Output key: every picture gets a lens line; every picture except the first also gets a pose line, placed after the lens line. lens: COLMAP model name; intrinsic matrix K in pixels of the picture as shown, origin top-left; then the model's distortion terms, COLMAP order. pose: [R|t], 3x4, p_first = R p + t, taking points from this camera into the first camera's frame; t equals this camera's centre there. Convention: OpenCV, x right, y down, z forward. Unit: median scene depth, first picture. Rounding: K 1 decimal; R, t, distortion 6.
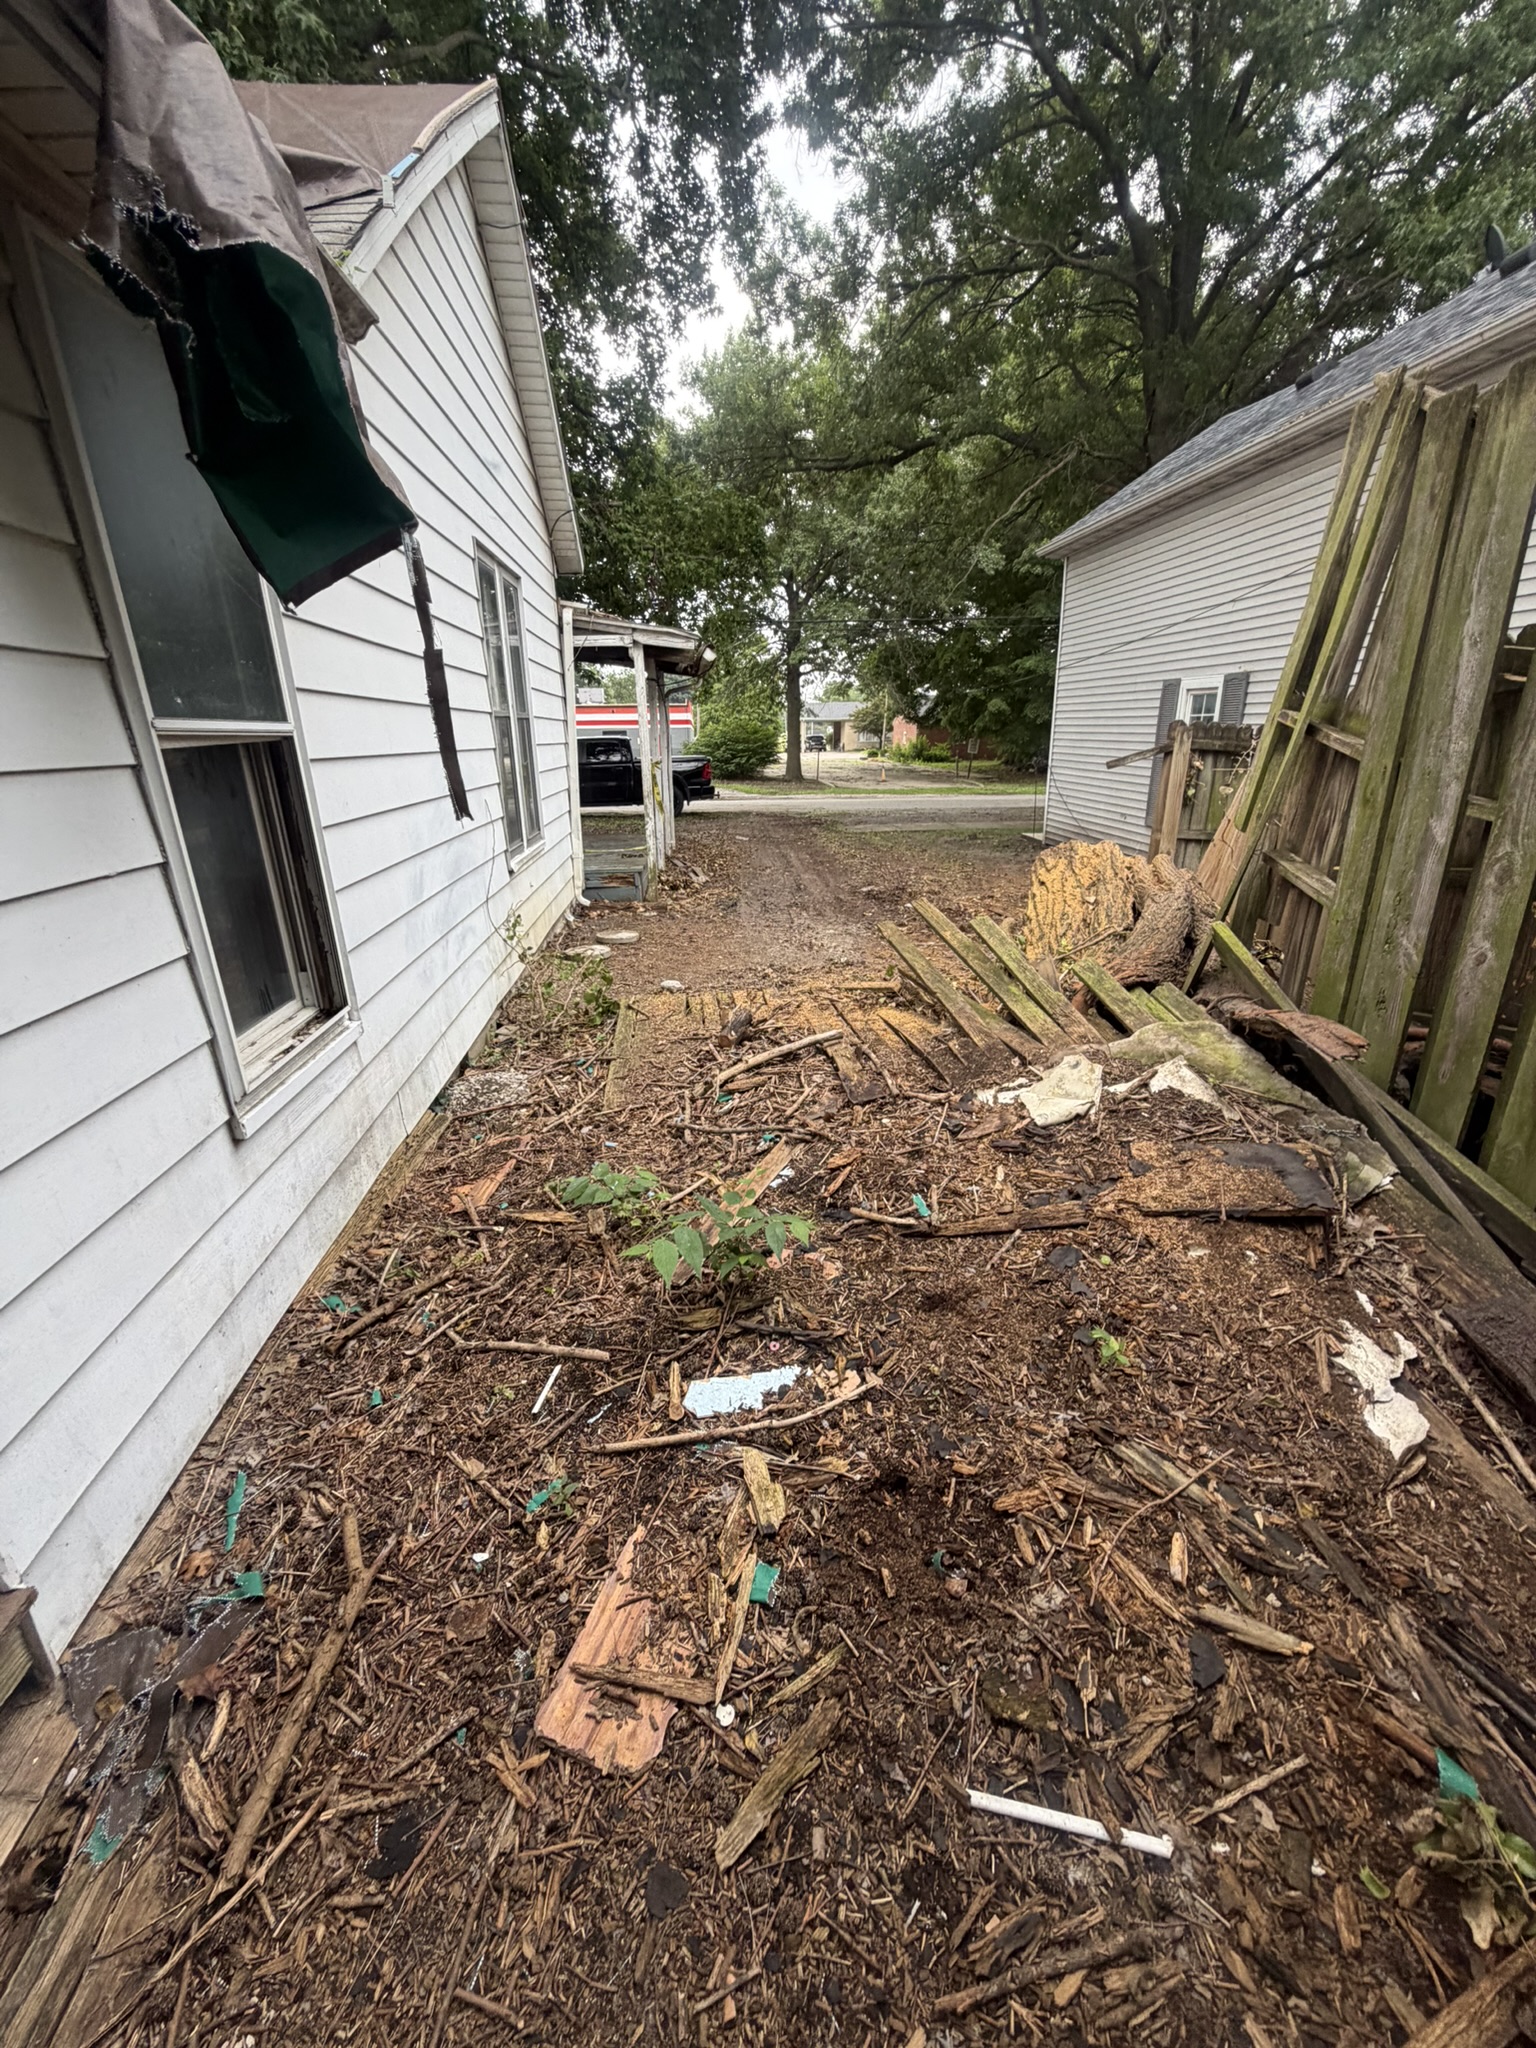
lens RADIAL K [[821.7, 0, 762.5], [0, 821.7, 1021.1], [0, 0, 1]] dist [0.001700, 0.000781]
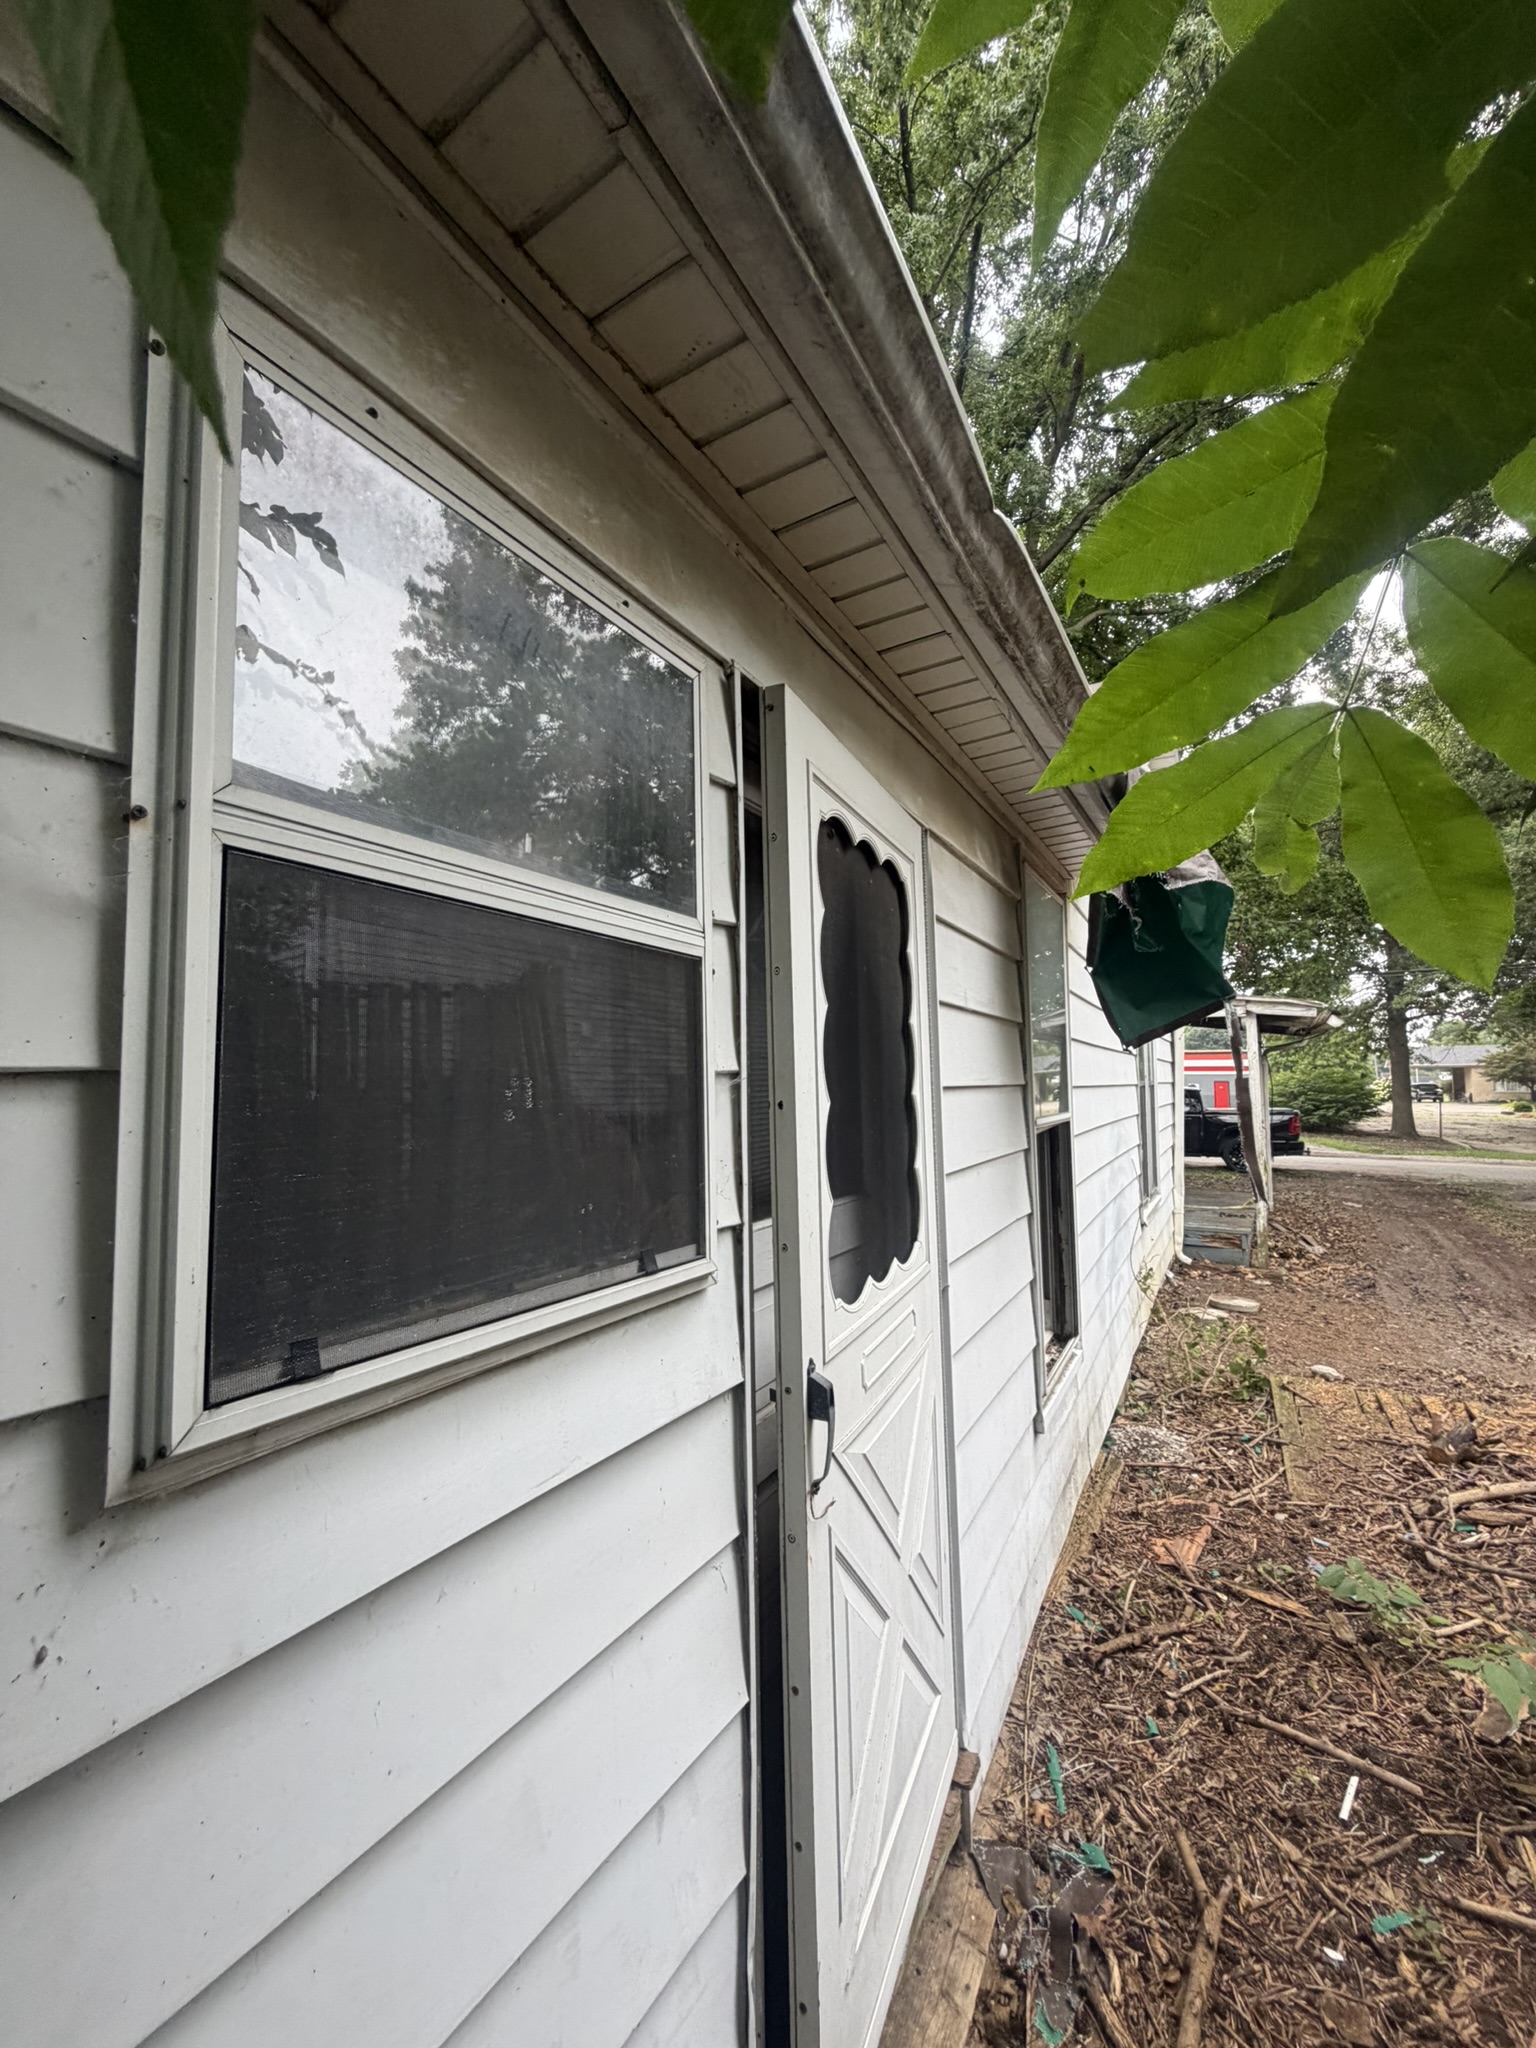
lens RADIAL K [[821.7, 0, 772.1], [0, 821.7, 1016.7], [0, 0, 1]] dist [0.001700, 0.000781]
pose [[0.820270, -0.030670, -0.571153, -0.116722], [-0.199384, 0.920595, -0.335783, 0.031522], [0.536099, 0.389312, 0.749022, -0.218106]]
